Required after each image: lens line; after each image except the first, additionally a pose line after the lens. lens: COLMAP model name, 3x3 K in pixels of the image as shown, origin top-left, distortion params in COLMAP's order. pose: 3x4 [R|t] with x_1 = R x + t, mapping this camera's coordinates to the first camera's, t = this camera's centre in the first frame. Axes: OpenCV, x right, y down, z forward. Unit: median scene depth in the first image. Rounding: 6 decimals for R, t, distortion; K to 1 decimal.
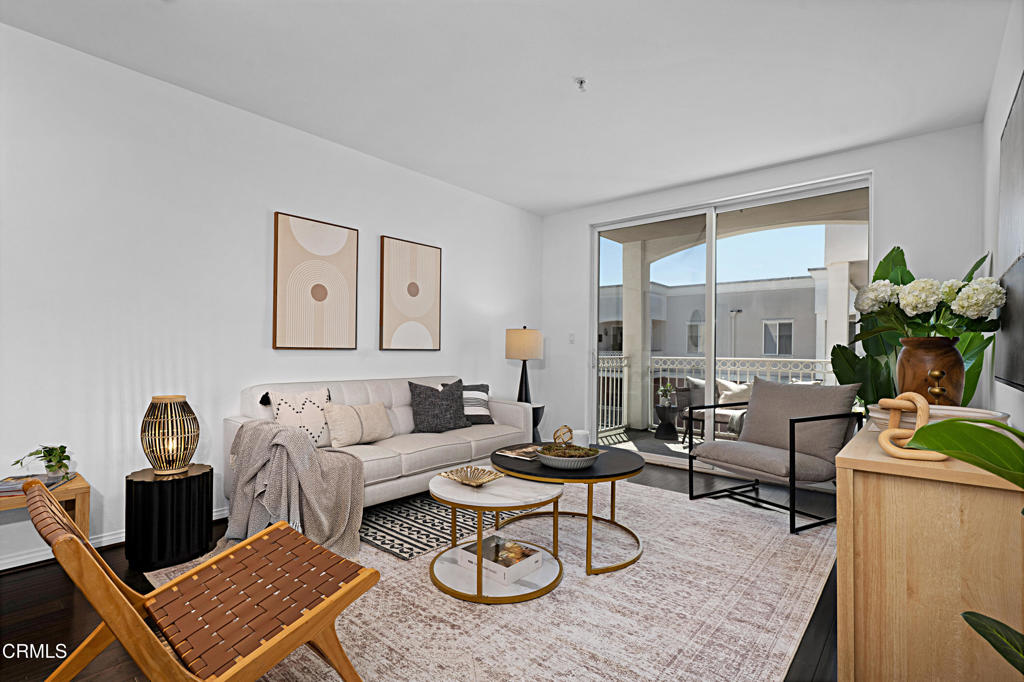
lens RADIAL K [[485.7, 0, 512.0], [0, 485.7, 341.0], [0, 0, 1]] dist [0.000468, 0.000111]
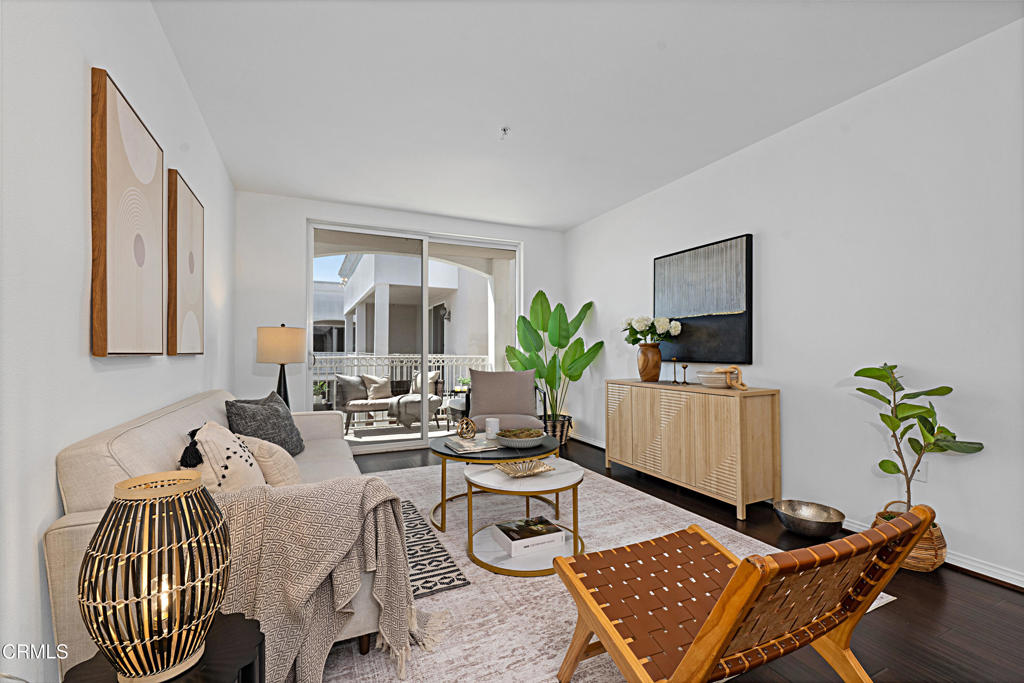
lens RADIAL K [[438.7, 0, 512.0], [0, 438.7, 341.5], [0, 0, 1]] dist [0.000447, 0.000109]
pose [[0.404546, 0.005989, 0.914498, -0.722710], [-0.007627, 0.999966, -0.003174, -0.001018], [-0.914486, -0.005691, 0.404577, 0.458719]]
